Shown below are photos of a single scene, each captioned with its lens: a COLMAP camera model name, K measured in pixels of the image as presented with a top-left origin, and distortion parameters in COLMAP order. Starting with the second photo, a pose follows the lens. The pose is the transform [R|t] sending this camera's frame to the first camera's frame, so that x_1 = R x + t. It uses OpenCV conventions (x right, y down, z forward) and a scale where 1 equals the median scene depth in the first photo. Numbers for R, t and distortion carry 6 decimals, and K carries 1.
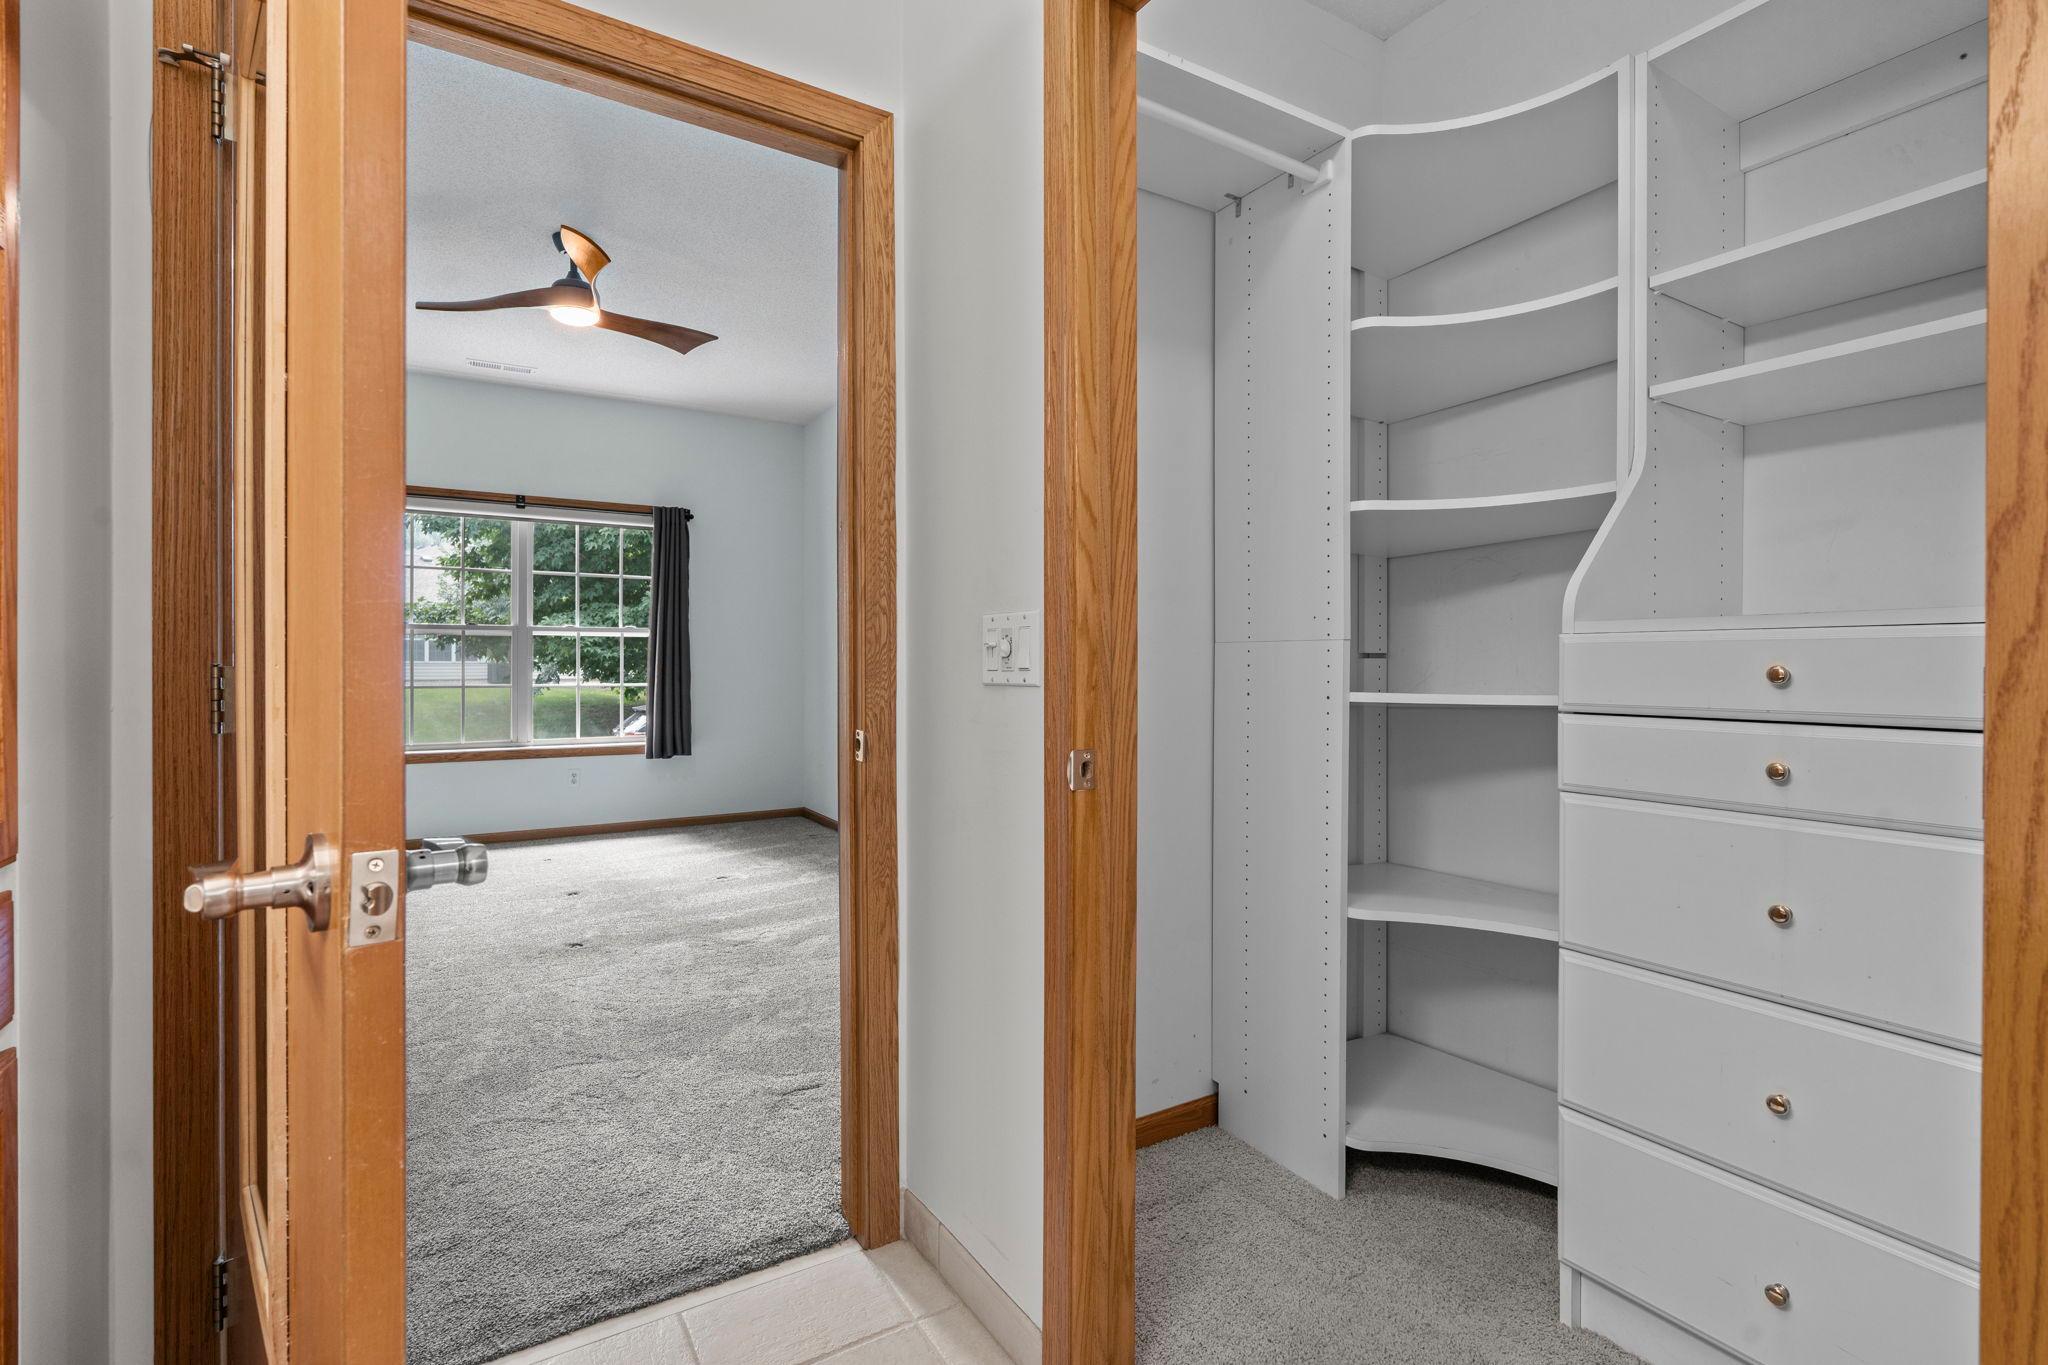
lens RADIAL K [[947.0, 0, 1020.3], [0, 947.0, 669.6], [0, 0, 1]] dist [-0.003681, -0.000004]
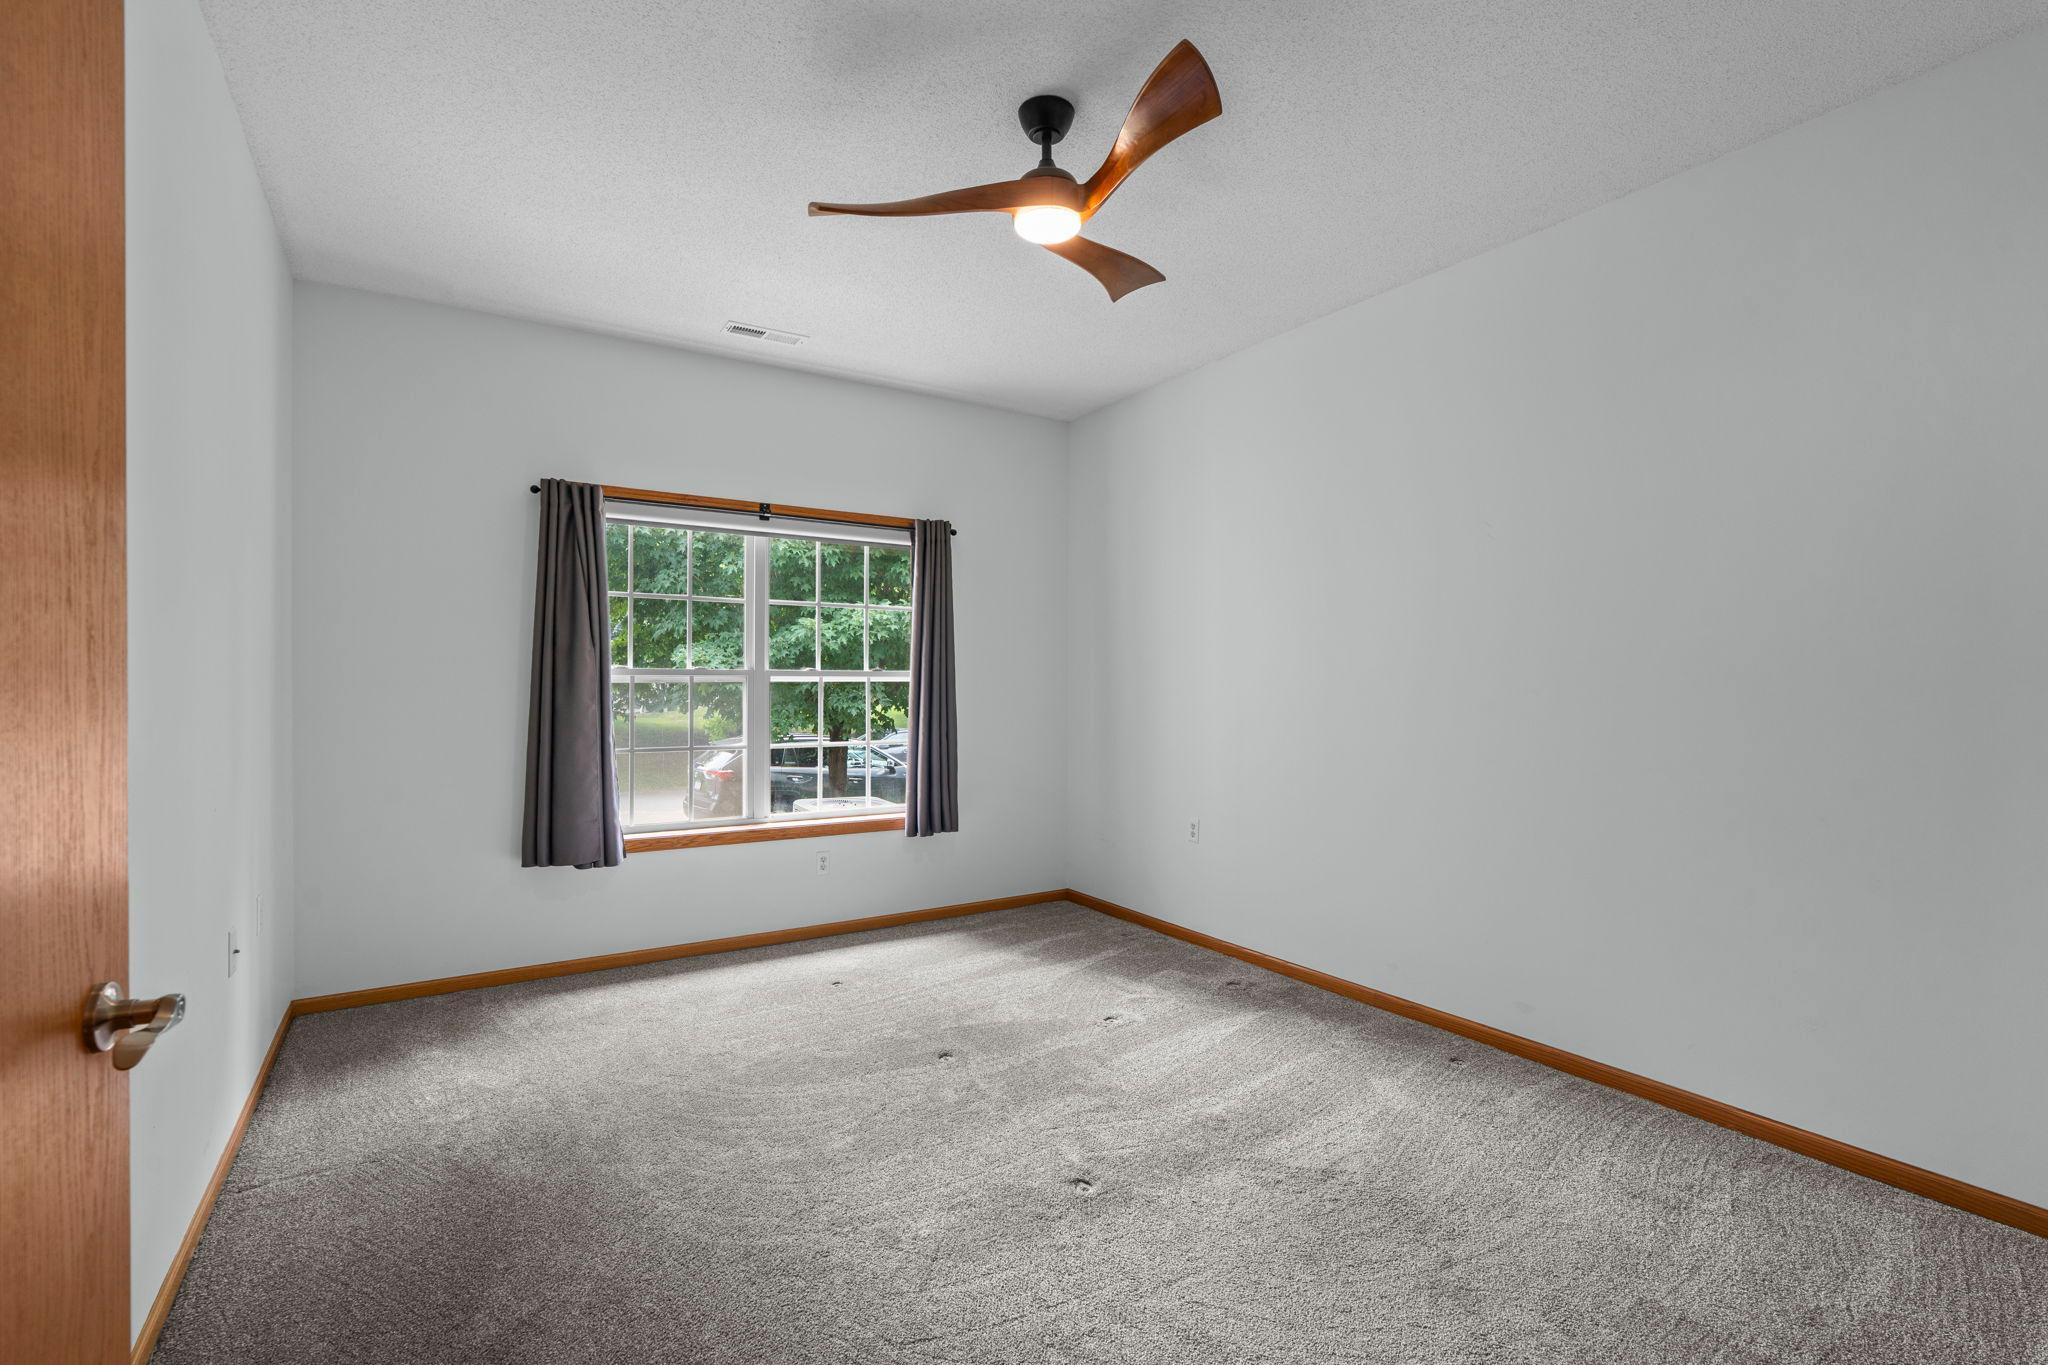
lens RADIAL K [[937.6, 0, 1015.6], [0, 937.6, 691.1], [0, 0, 1]] dist [-0.006720, 0.000029]
pose [[0.999876, 0.000052, 0.015717, -0.324606], [-0.000139, 0.999985, 0.005525, -0.033168], [-0.015717, -0.005527, 0.999861, 0.218904]]
